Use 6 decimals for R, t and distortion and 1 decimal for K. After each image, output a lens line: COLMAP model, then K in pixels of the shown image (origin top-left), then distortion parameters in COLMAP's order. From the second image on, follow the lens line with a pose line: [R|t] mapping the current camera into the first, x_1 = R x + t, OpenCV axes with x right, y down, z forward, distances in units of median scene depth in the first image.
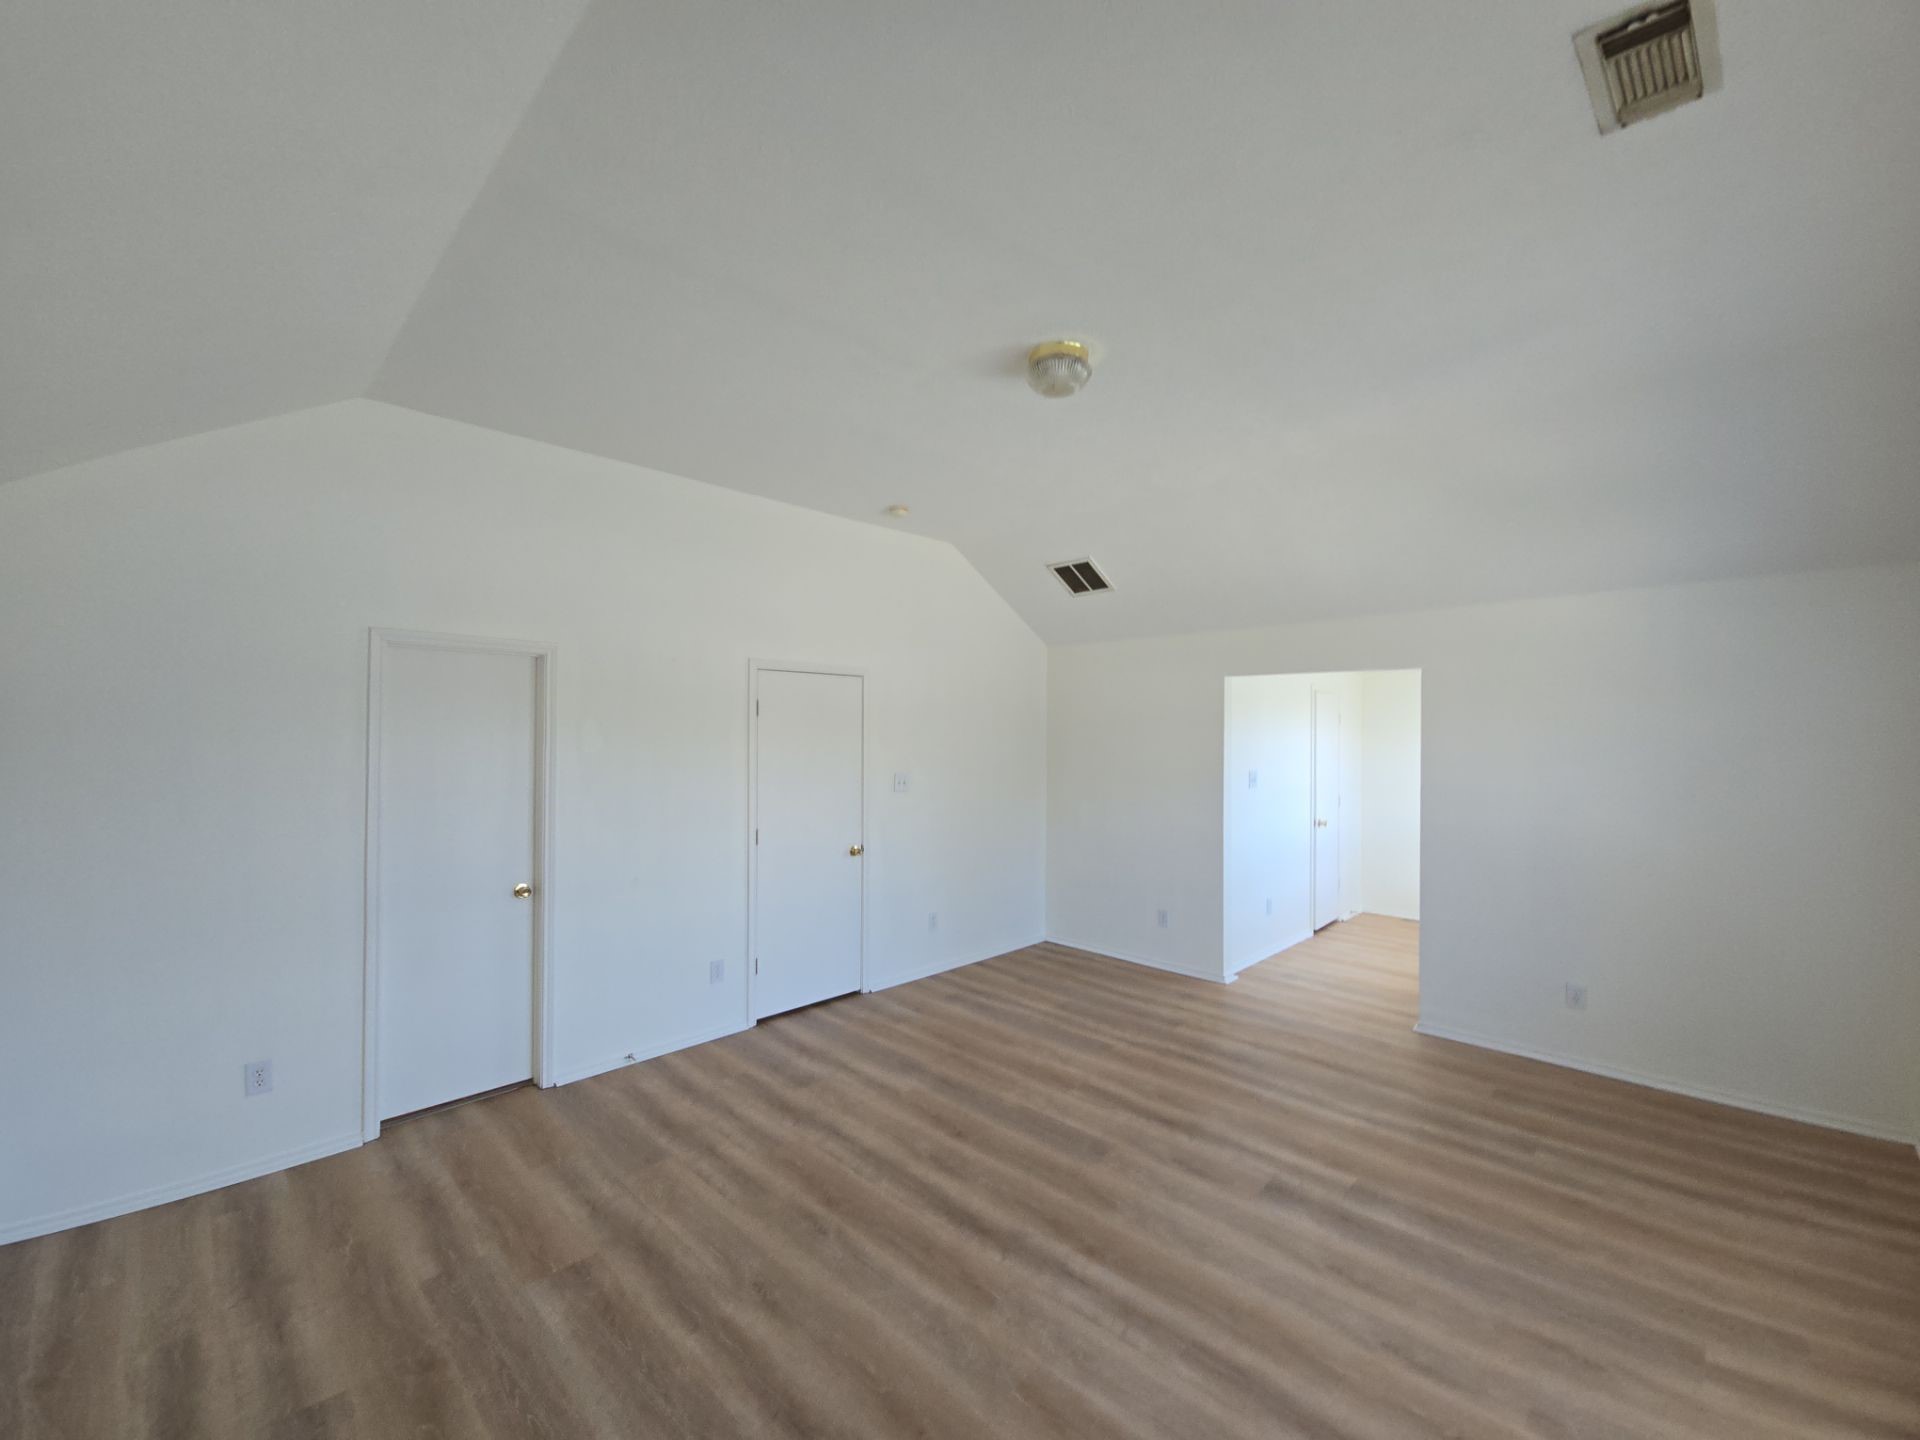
lens RADIAL K [[781.6, 0, 956.4], [0, 781.6, 733.4], [0, 0, 1]] dist [0.014697, -0.011748]
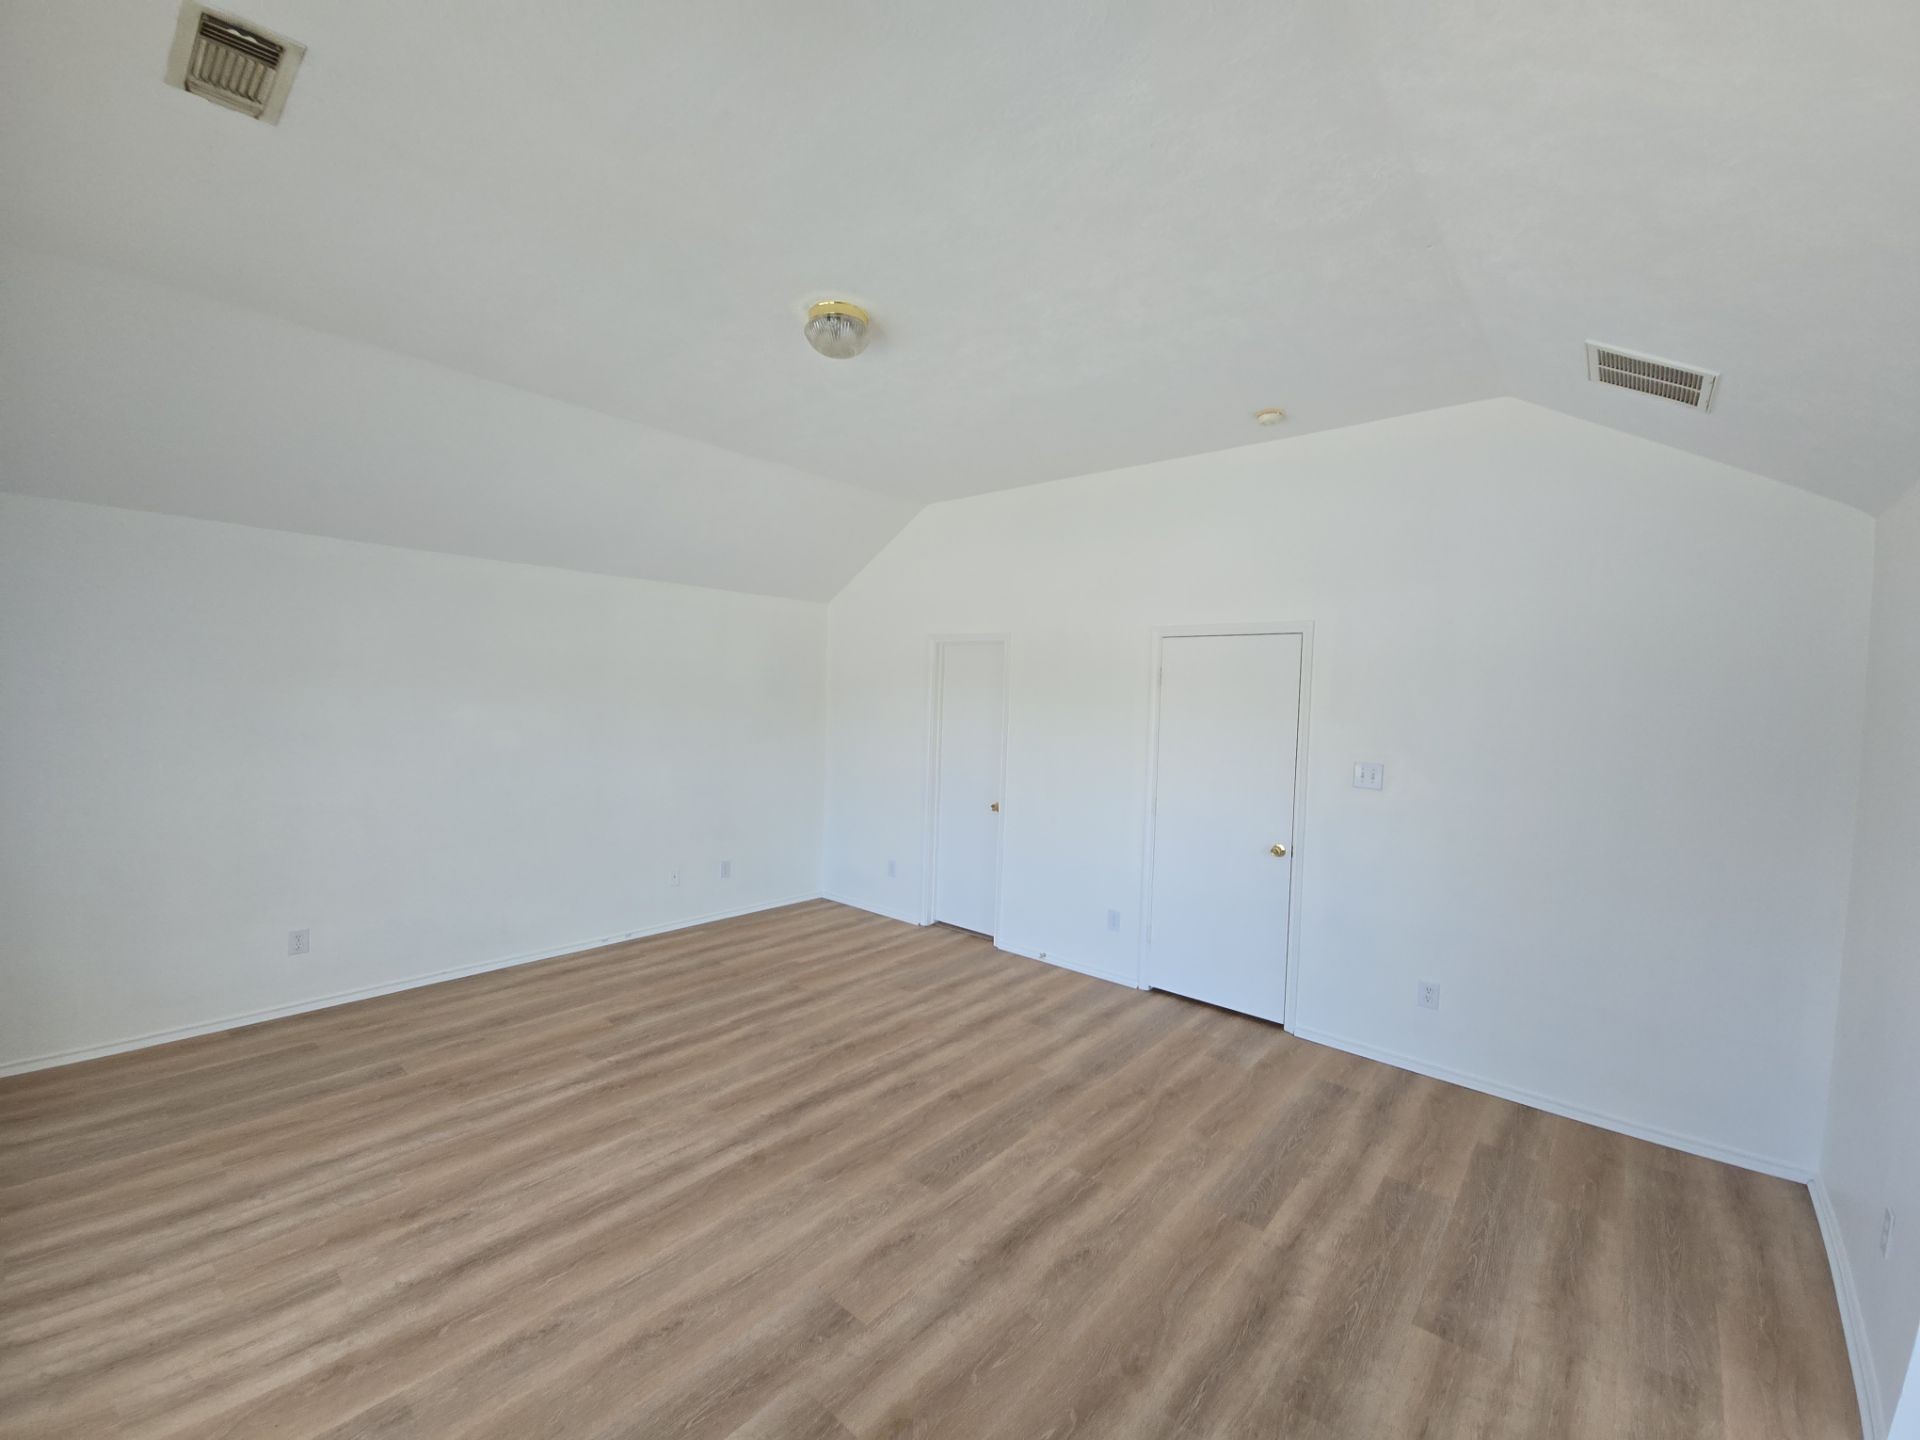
lens RADIAL K [[781.6, 0, 956.4], [0, 781.6, 733.4], [0, 0, 1]] dist [0.014697, -0.011748]
pose [[0.067530, 0.047880, -0.996568, 1.025717], [-0.027756, 0.998551, 0.046094, 0.001005], [0.997331, 0.024548, 0.068761, 0.961465]]
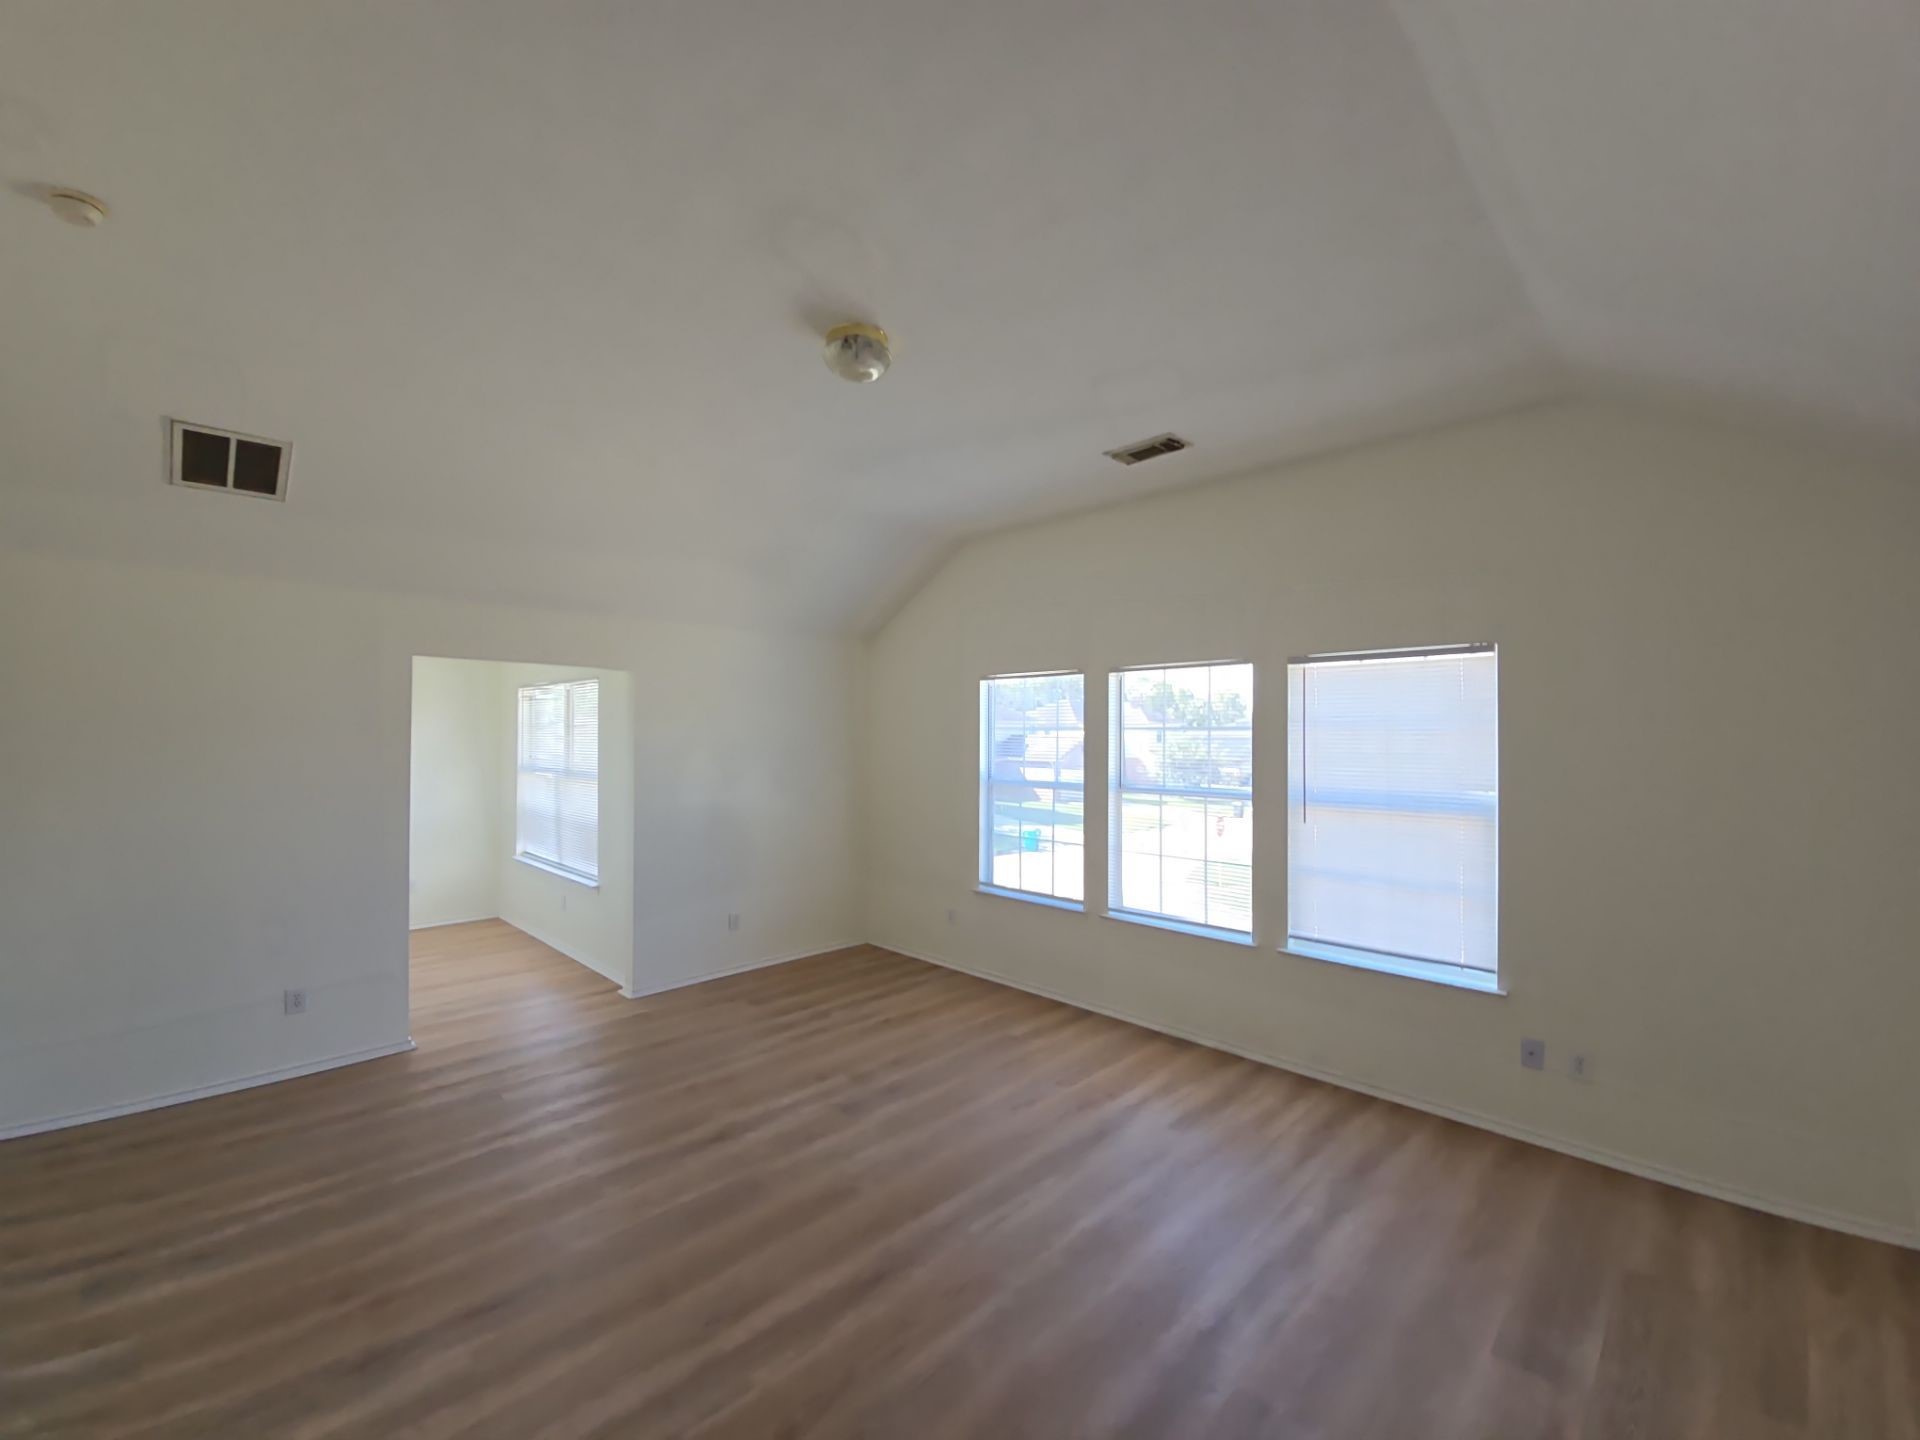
lens RADIAL K [[781.6, 0, 956.4], [0, 781.6, 733.4], [0, 0, 1]] dist [0.014697, -0.011748]
pose [[0.002759, -0.000655, 0.999996, -0.732748], [-0.004738, 0.999989, 0.000669, 0.002749], [-0.999985, -0.004739, 0.002756, 0.765103]]
